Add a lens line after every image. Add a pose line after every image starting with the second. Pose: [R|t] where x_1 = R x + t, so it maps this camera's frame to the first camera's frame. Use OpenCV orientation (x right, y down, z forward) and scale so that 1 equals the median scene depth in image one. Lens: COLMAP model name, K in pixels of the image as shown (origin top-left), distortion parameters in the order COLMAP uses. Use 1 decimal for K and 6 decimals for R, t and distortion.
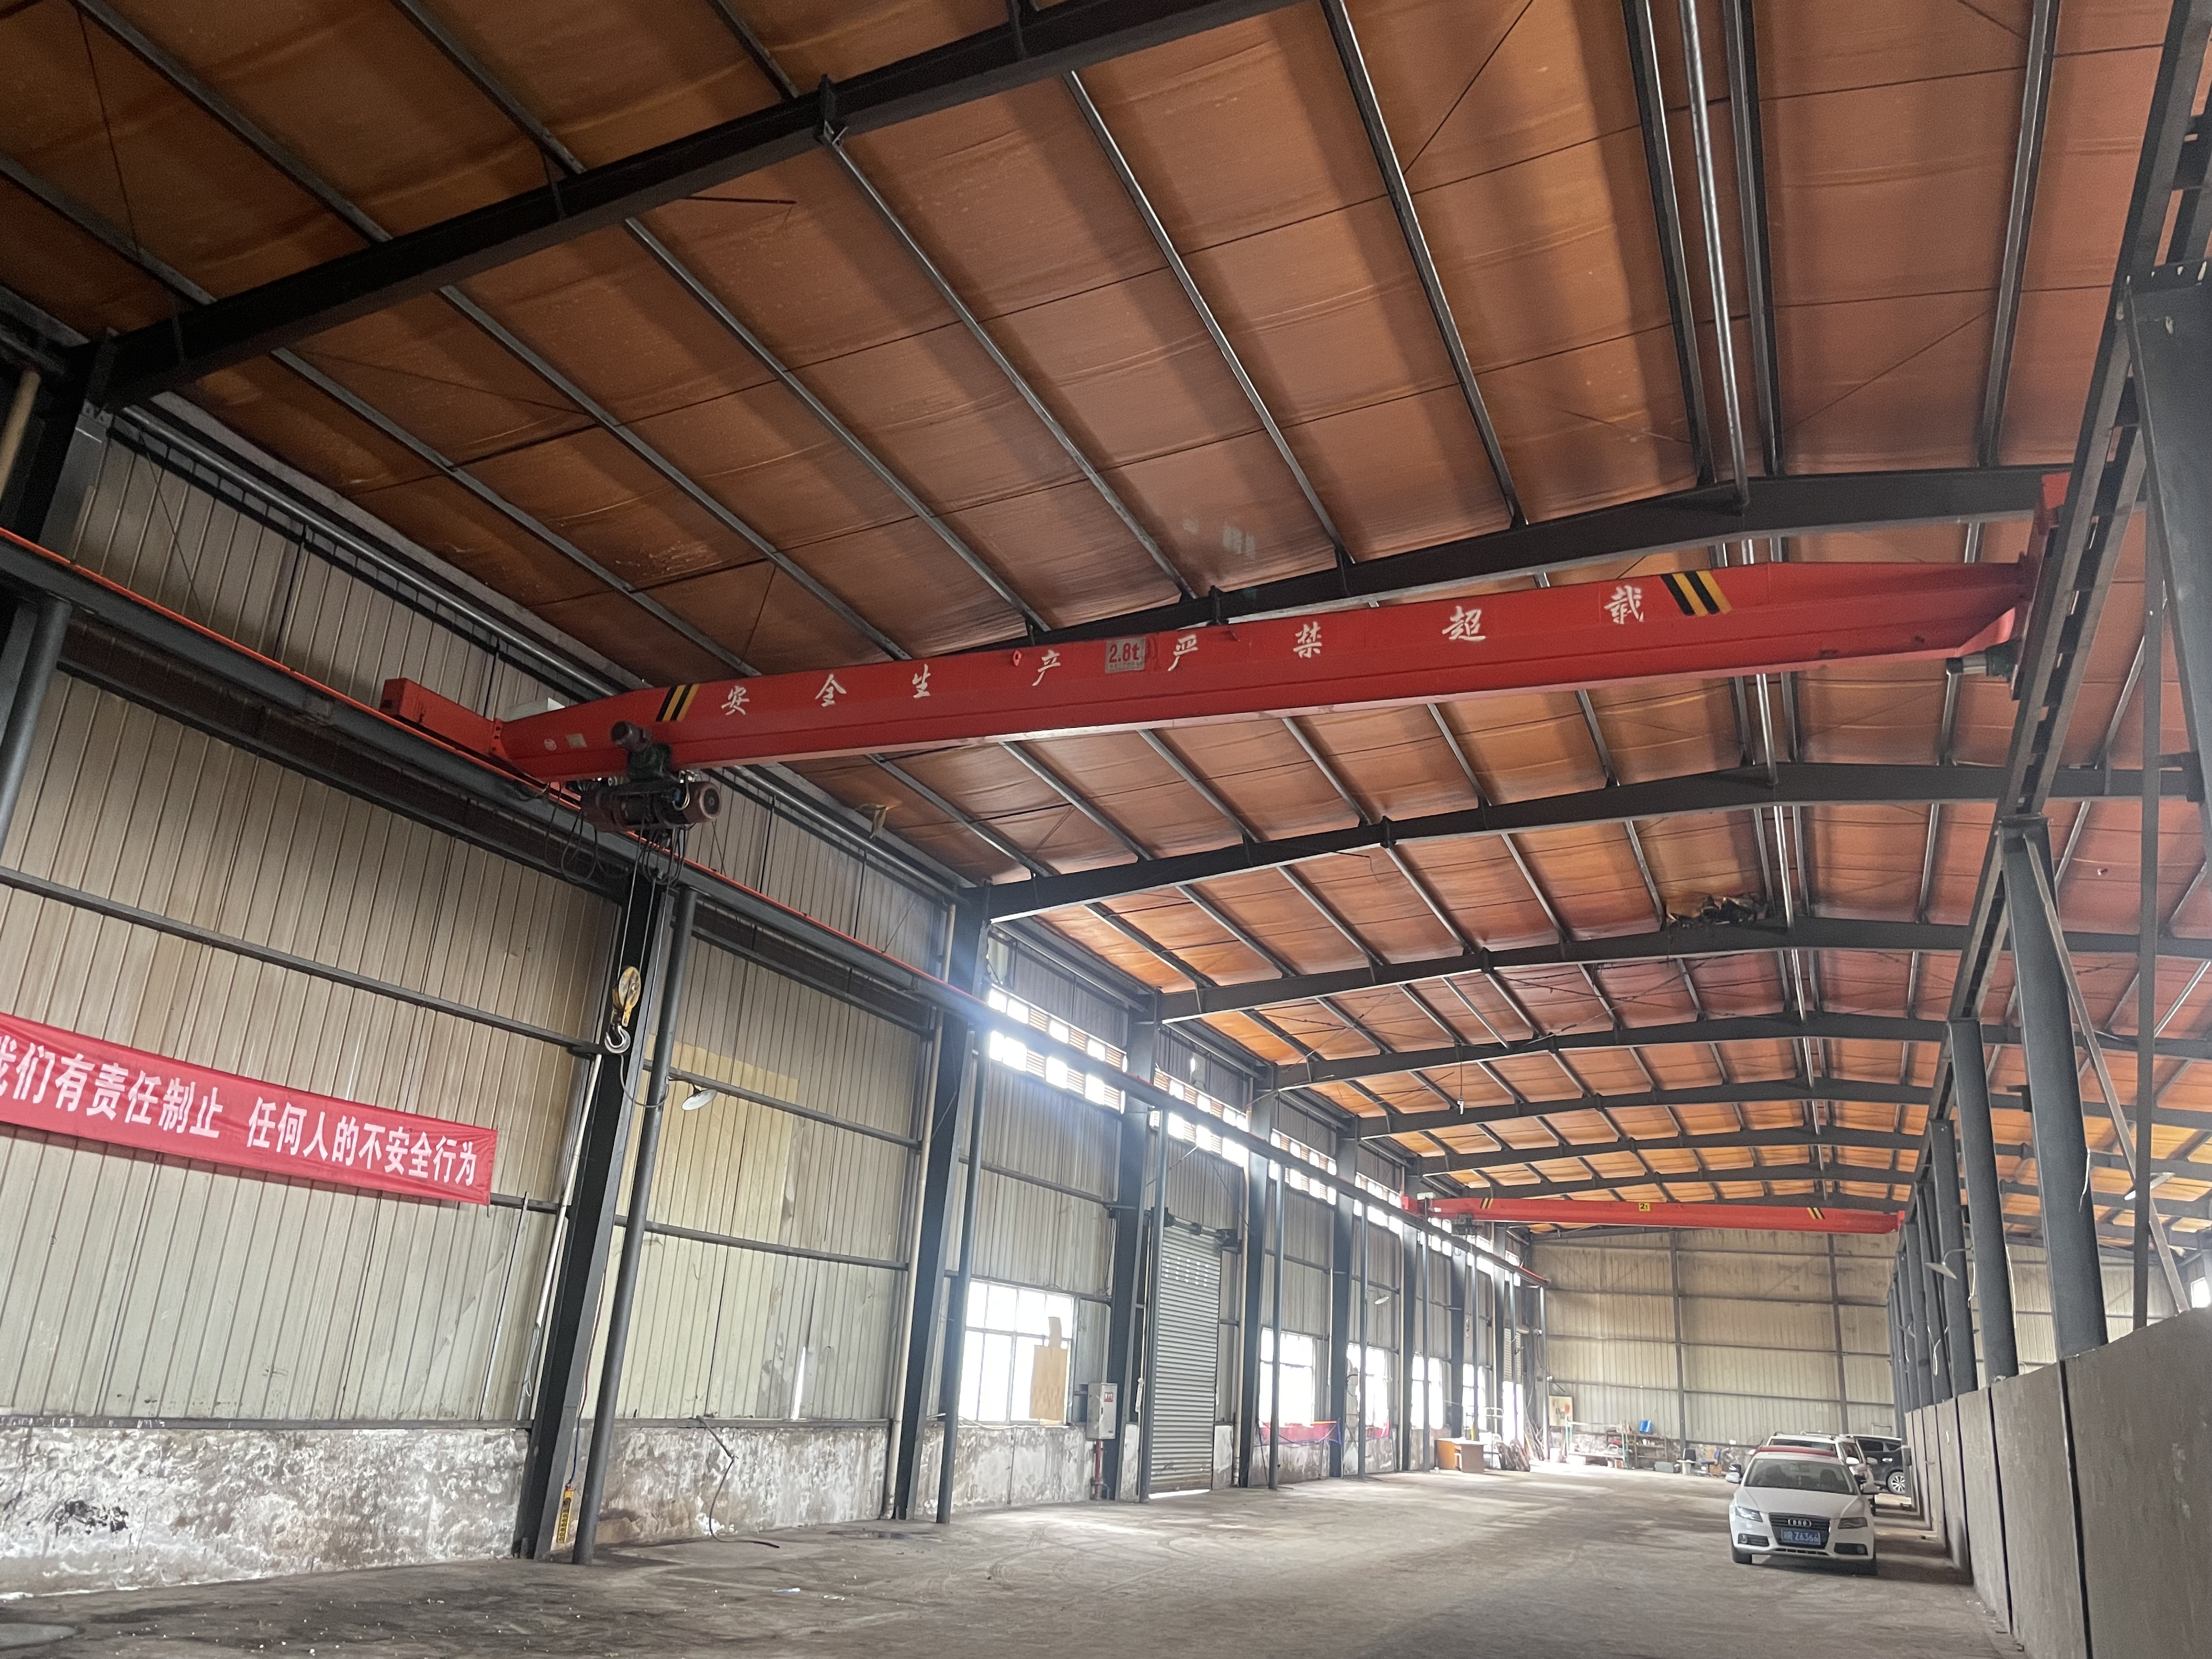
lens RADIAL K [[1591.1, 0, 1106.0], [0, 1591.1, 829.5], [0, 0, 1]] dist [0.077842, -0.107047]
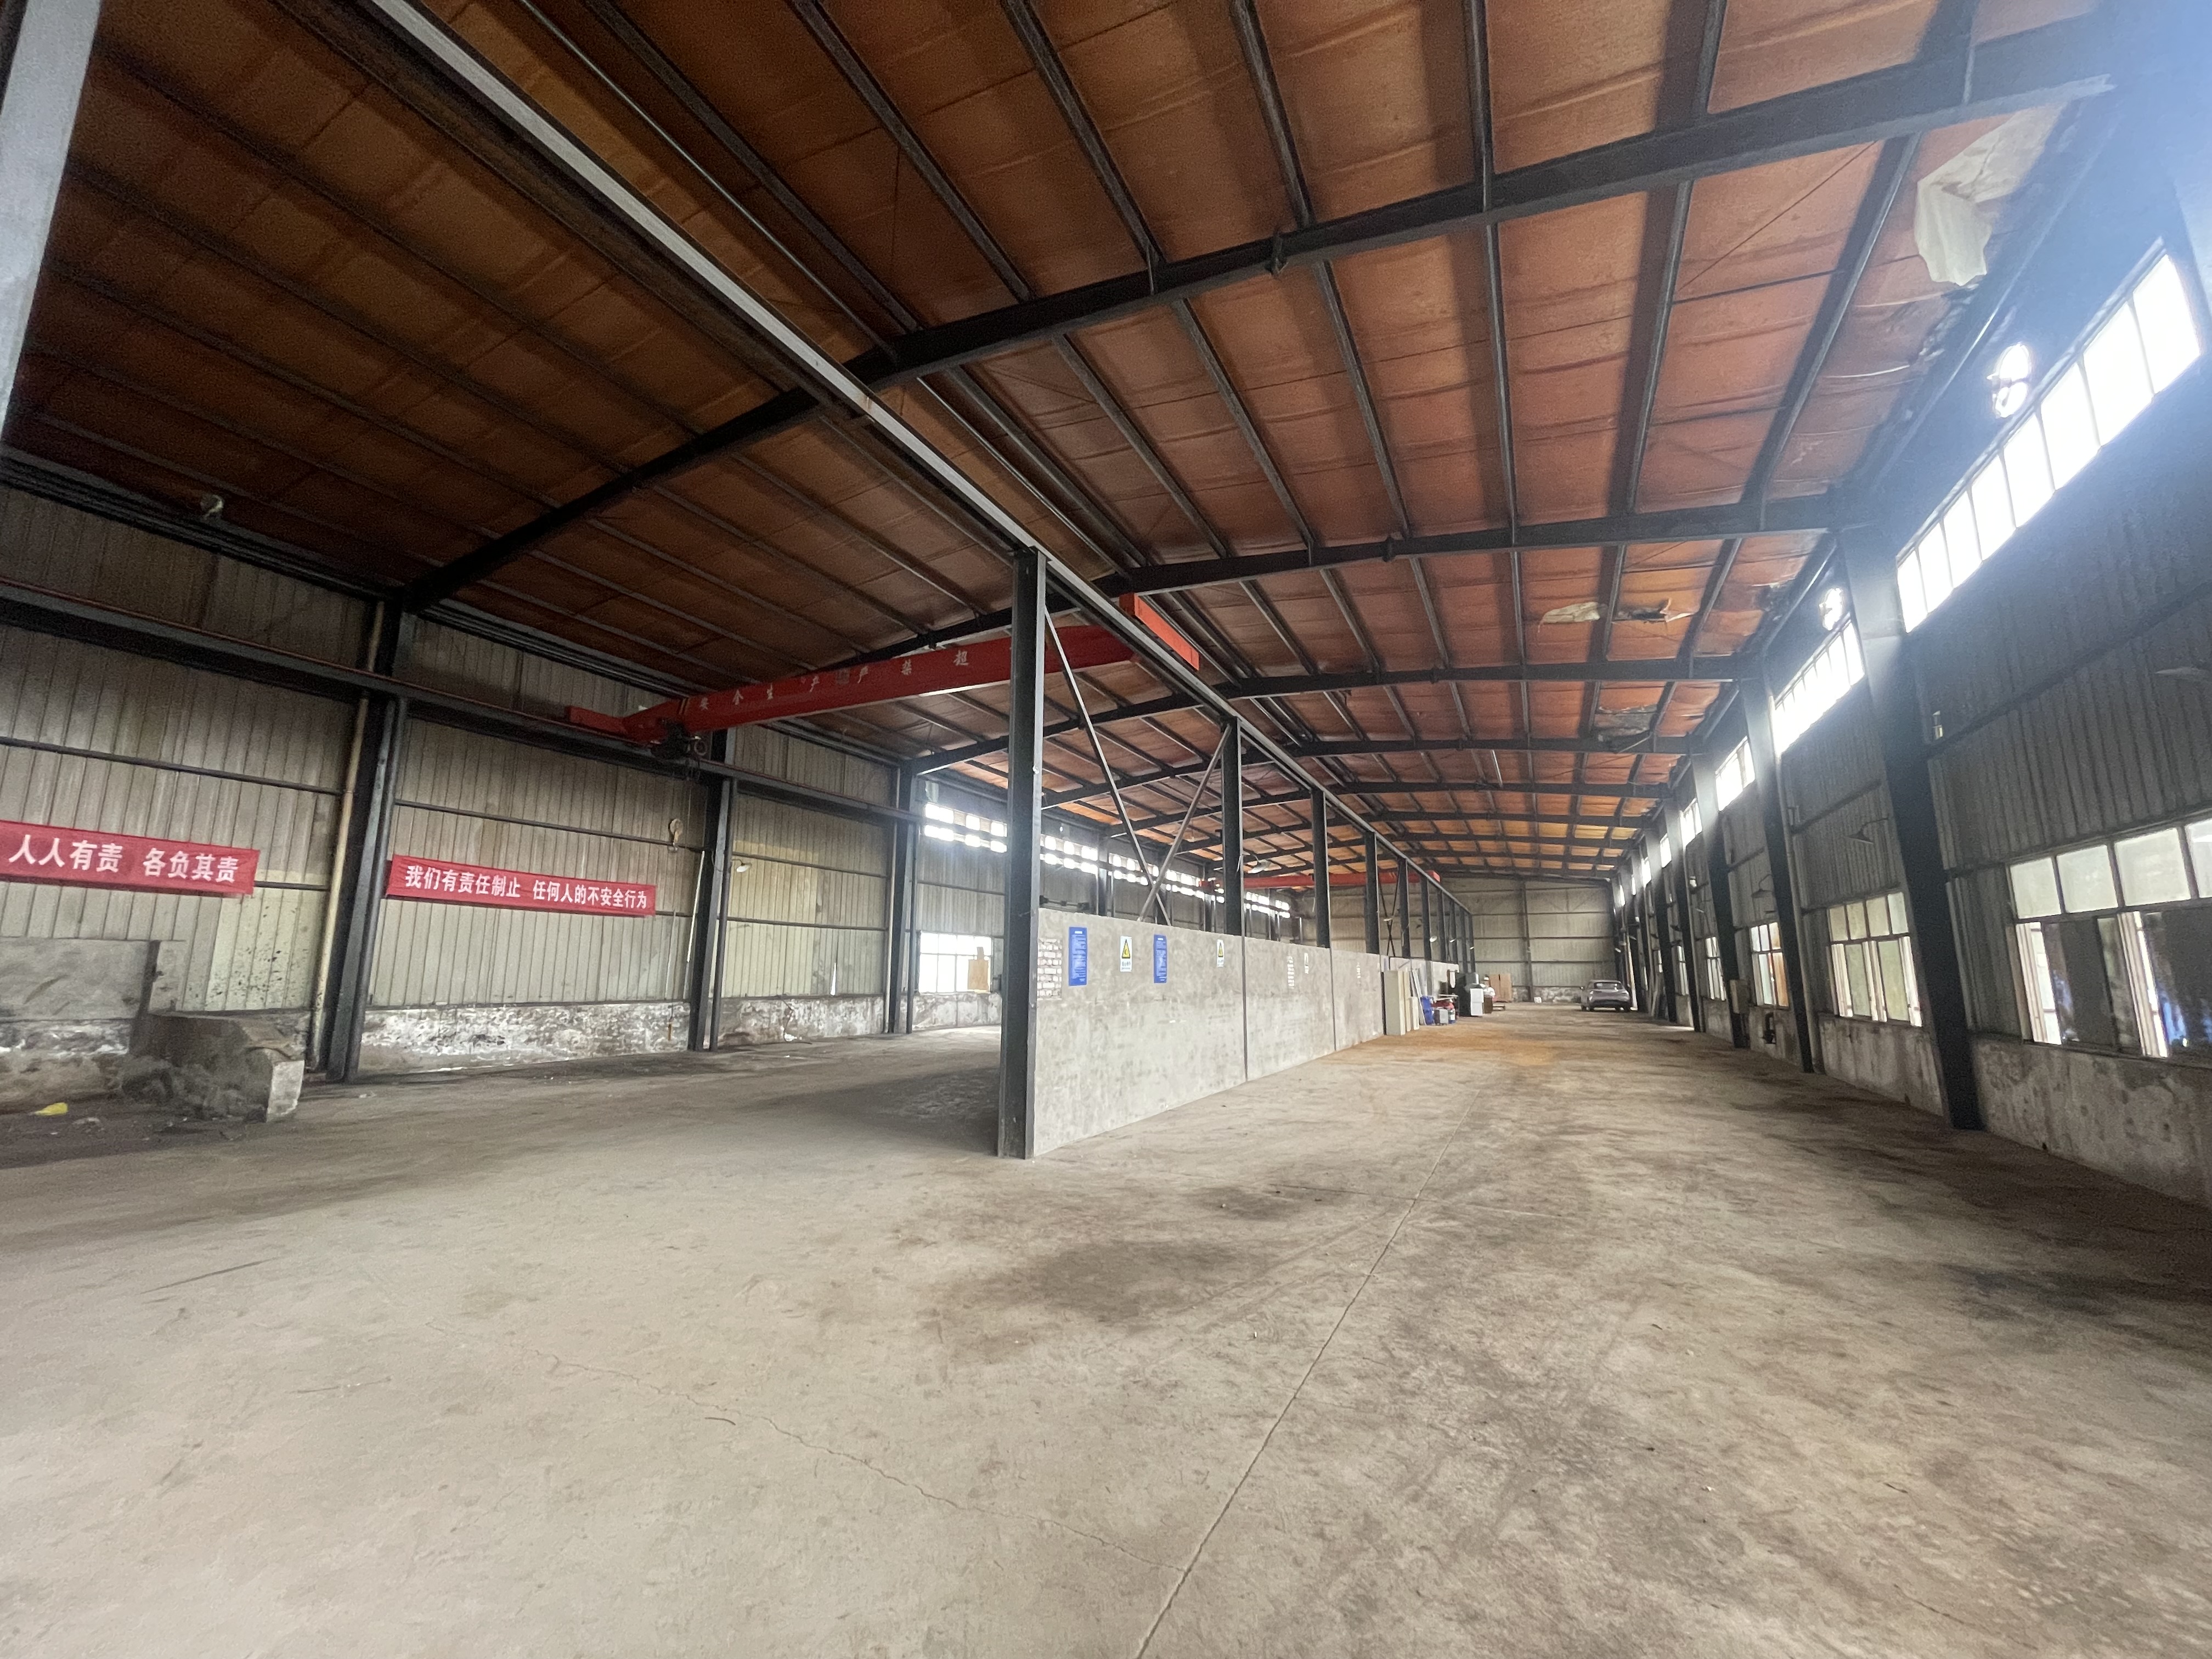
lens RADIAL K [[823.5, 0, 1106.0], [0, 823.5, 829.5], [0, 0, 1]] dist [-0.035410, -0.000067]
pose [[0.996397, -0.064272, -0.055344, 0.368816], [0.072167, 0.985265, 0.155064, -0.036730], [0.044562, -0.158499, 0.986353, -0.163547]]
